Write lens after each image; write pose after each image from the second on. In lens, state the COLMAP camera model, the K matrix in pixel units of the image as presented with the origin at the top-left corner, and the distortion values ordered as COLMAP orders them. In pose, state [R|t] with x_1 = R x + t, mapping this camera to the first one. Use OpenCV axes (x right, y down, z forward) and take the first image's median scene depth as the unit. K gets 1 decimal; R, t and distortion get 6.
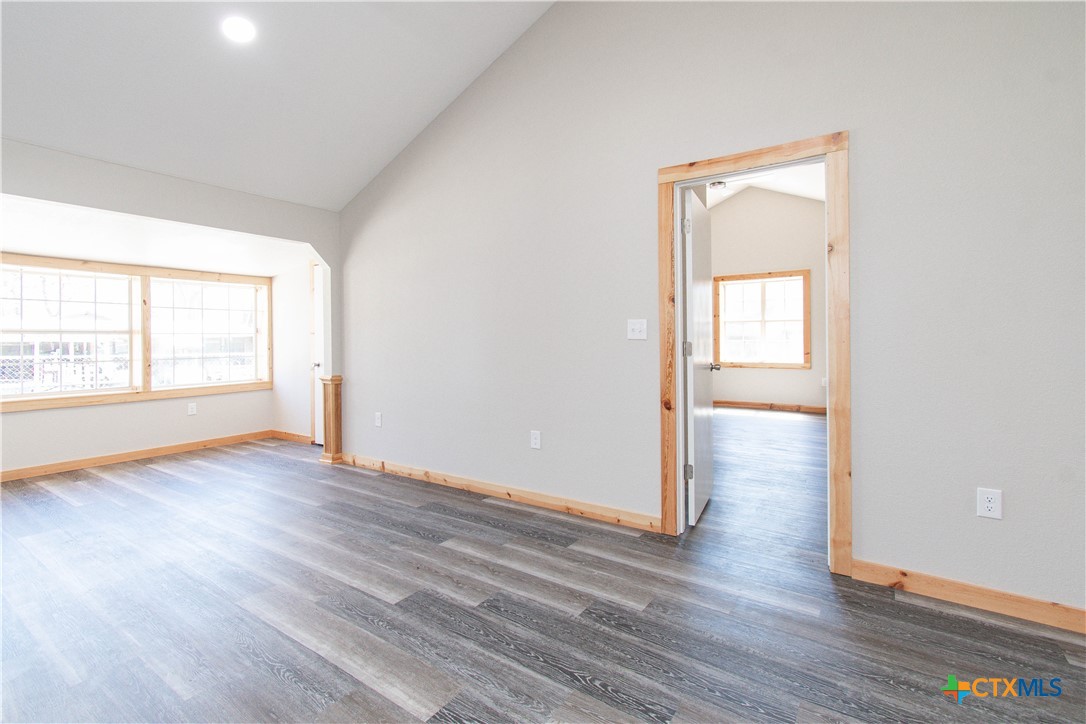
lens RADIAL K [[491.2, 0, 557.1], [0, 491.2, 337.0], [0, 0, 1]] dist [0.006641, -0.001758]
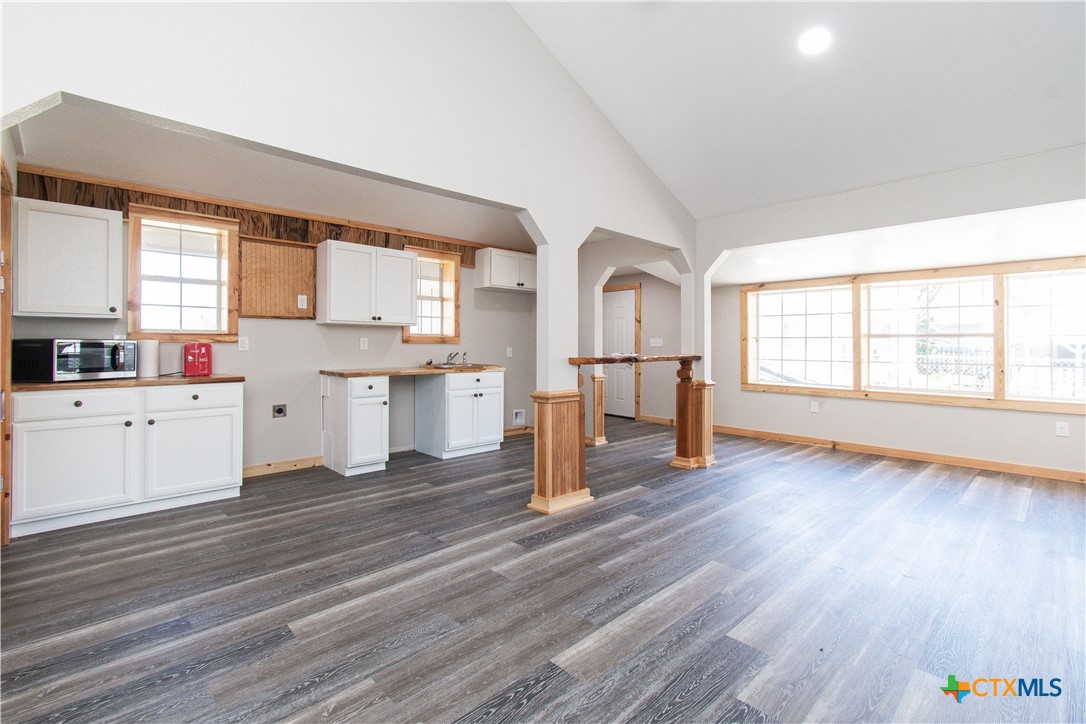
lens RADIAL K [[491.2, 0, 524.7], [0, 491.2, 336.1], [0, 0, 1]] dist [0.006641, -0.001758]
pose [[-0.227204, -0.003467, -0.973841, 0.519475], [-0.001621, 0.999994, -0.003182, -0.006094], [0.973846, 0.000856, -0.227208, 0.681365]]
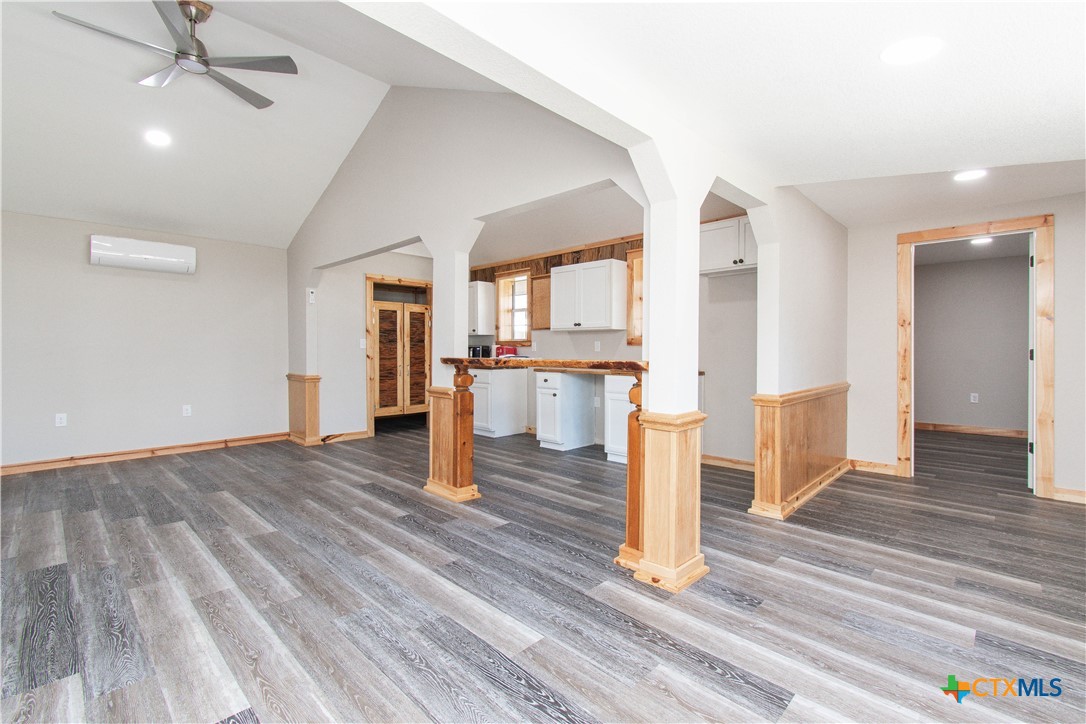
lens RADIAL K [[491.2, 0, 564.6], [0, 491.2, 355.4], [0, 0, 1]] dist [0.006641, -0.001758]
pose [[-0.987532, 0.011608, 0.156988, -1.389249], [0.013748, 0.999827, 0.012553, 0.029240], [-0.156815, 0.014555, -0.987521, 1.854568]]
